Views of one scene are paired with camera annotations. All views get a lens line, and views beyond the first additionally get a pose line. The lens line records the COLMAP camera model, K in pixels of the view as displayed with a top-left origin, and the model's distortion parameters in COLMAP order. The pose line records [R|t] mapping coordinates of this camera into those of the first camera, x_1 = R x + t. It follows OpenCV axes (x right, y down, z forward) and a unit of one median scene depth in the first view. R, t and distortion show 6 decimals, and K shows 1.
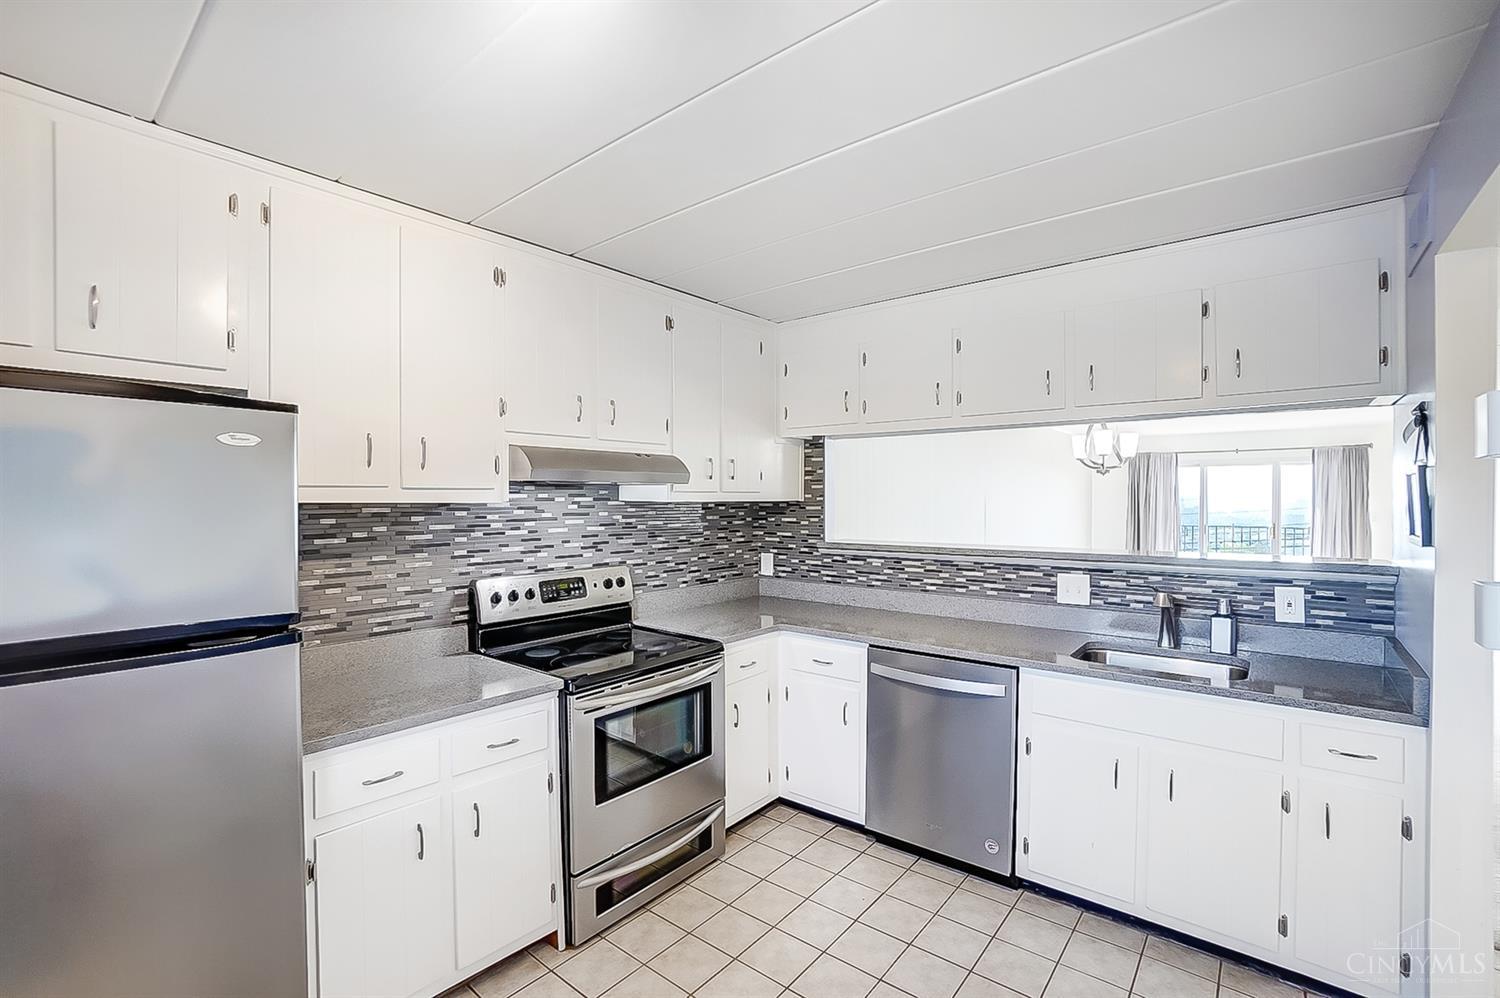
lens RADIAL K [[666.5, 0, 750.0], [0, 666.5, 499.0], [0, 0, 1]] dist [-0.062699, 0.022208]
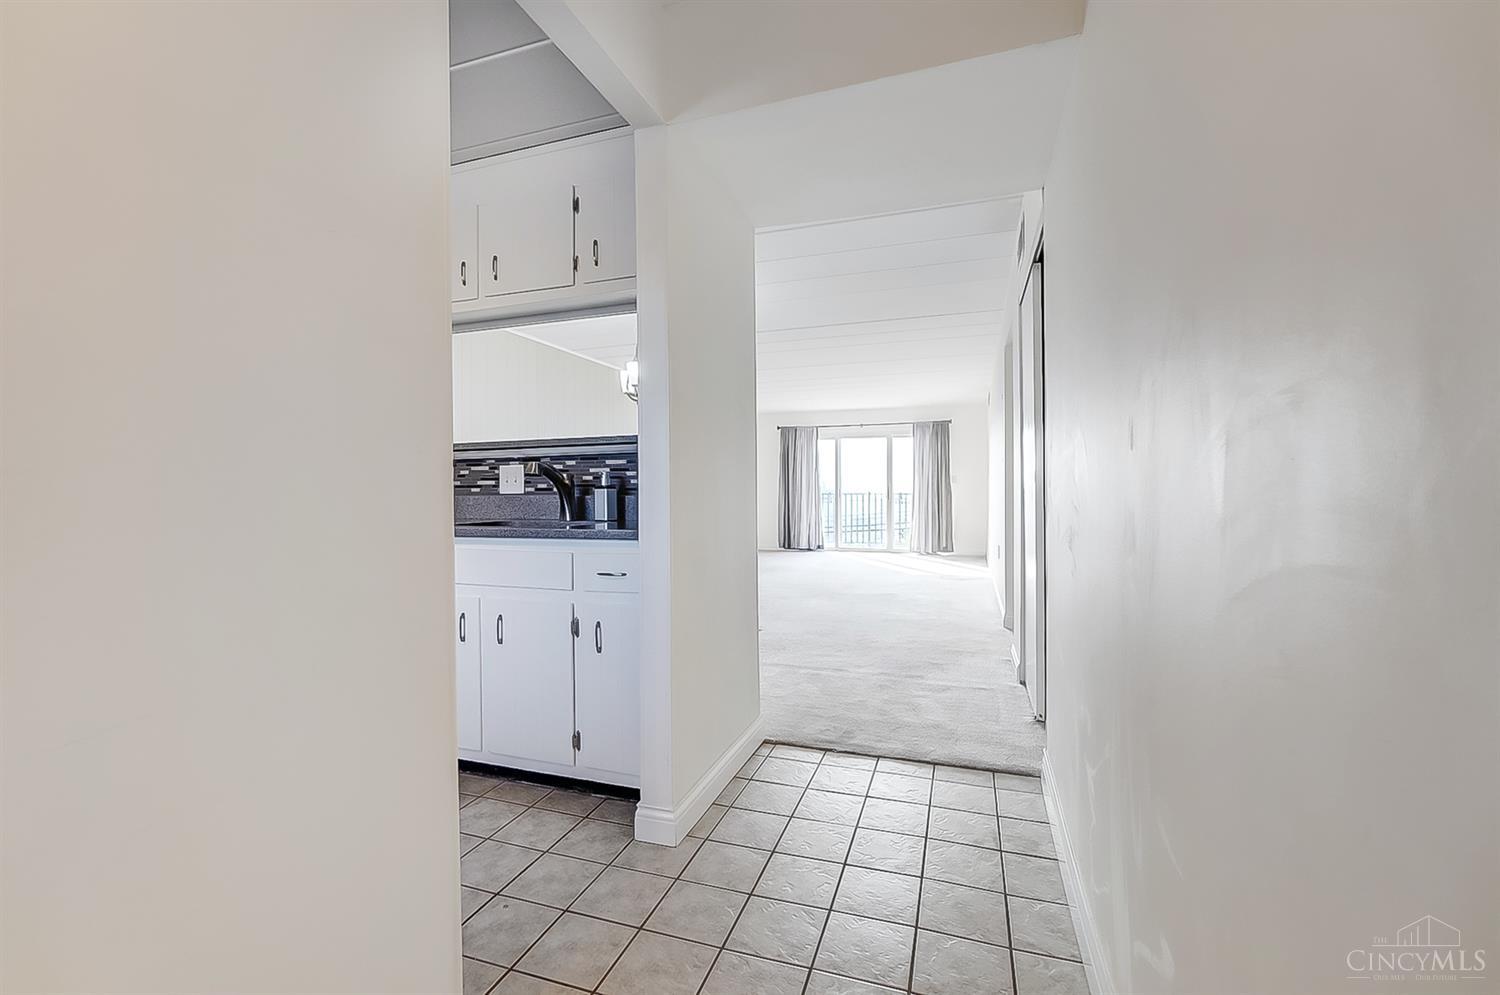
lens RADIAL K [[644.2, 0, 737.7], [0, 644.2, 495.9], [0, 0, 1]] dist [0.001191, 0.000537]
pose [[0.944322, -0.008807, 0.328905, 0.486182], [0.009346, 0.999956, -0.000057, 0.164317], [-0.328890, 0.003128, 0.944363, -0.096818]]
